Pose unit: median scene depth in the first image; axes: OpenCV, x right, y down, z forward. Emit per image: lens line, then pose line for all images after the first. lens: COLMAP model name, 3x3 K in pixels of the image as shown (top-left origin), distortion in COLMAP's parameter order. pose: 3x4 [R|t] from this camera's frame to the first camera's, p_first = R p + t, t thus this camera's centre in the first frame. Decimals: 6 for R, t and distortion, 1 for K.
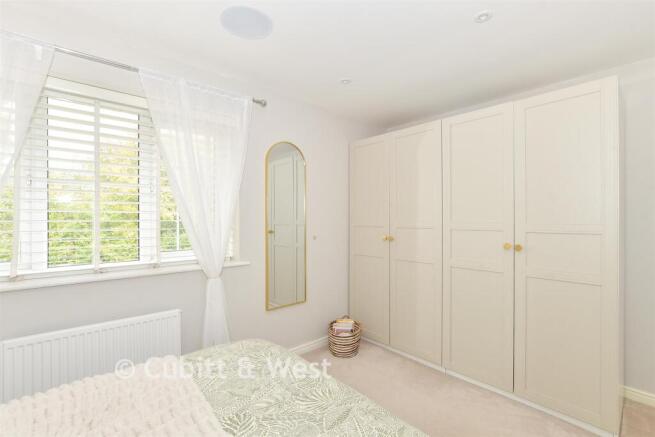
lens RADIAL K [[290.7, 0, 327.5], [0, 290.7, 219.7], [0, 0, 1]] dist [-0.018910, 0.000285]
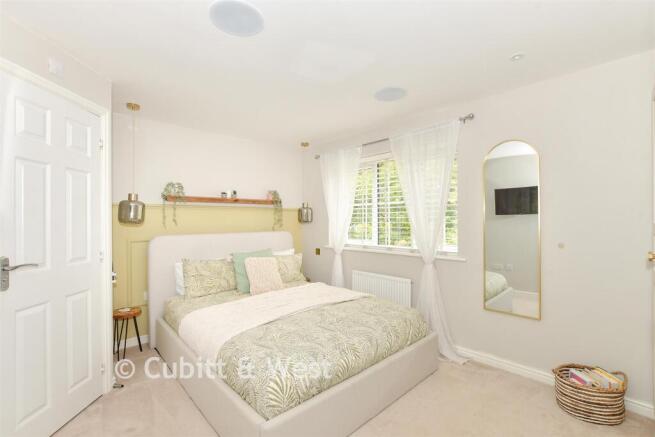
lens RADIAL K [[290.7, 0, 326.7], [0, 290.7, 218.0], [0, 0, 1]] dist [-0.018910, 0.000285]
pose [[0.030857, -0.000823, -0.999523, 1.011038], [0.008065, 0.999967, -0.000574, -0.025961], [0.999491, -0.008044, 0.030863, 0.493527]]
